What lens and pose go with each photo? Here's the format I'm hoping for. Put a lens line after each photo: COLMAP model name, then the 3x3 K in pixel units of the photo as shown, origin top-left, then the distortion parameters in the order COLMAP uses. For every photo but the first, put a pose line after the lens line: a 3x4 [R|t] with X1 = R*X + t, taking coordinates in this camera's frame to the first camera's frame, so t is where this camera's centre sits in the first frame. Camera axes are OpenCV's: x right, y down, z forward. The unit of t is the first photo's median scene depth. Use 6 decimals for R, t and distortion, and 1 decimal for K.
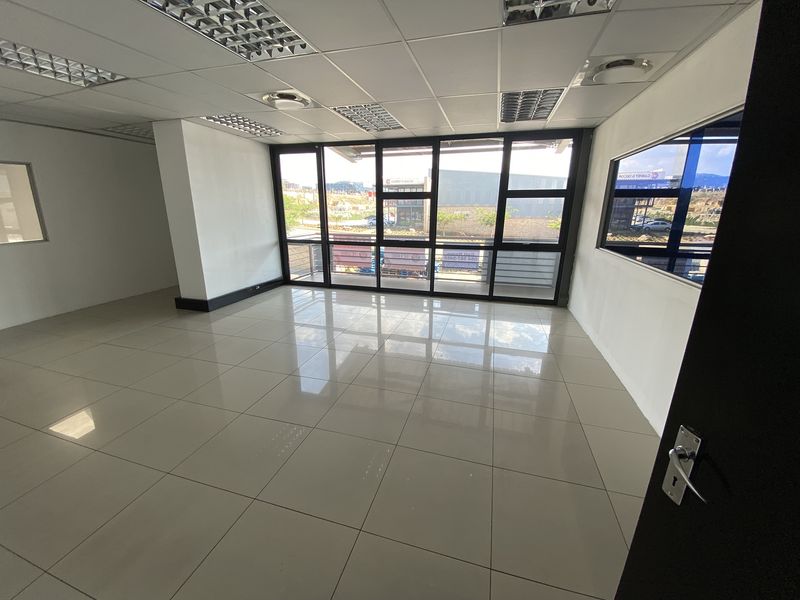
lens RADIAL K [[317.9, 0, 400.5], [0, 317.9, 296.2], [0, 0, 1]] dist [0.001981, -0.013248]
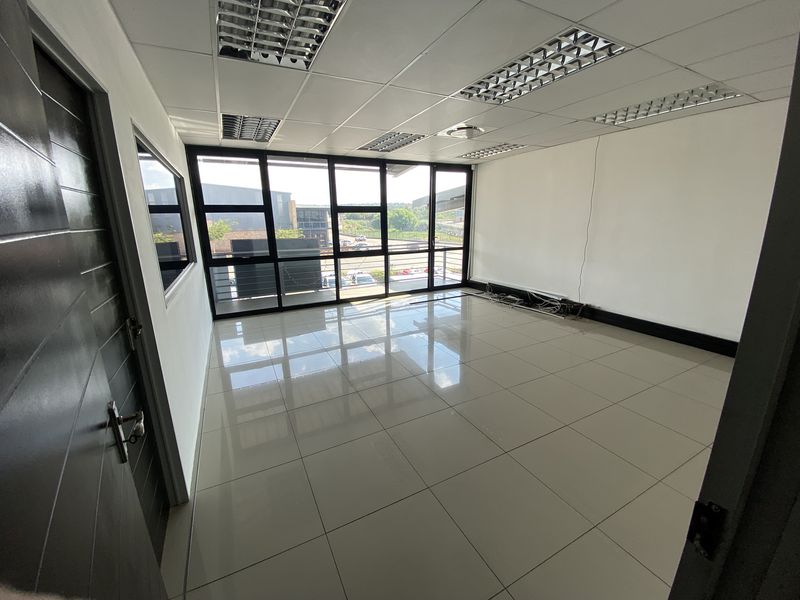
lens RADIAL K [[317.9, 0, 376.1], [0, 317.9, 297.3], [0, 0, 1]] dist [0.001981, -0.013248]
pose [[0.718482, -0.173494, 0.673561, -0.658089], [0.197862, 0.979364, 0.041203, -0.054614], [-0.666809, 0.103668, 0.737983, 0.197075]]
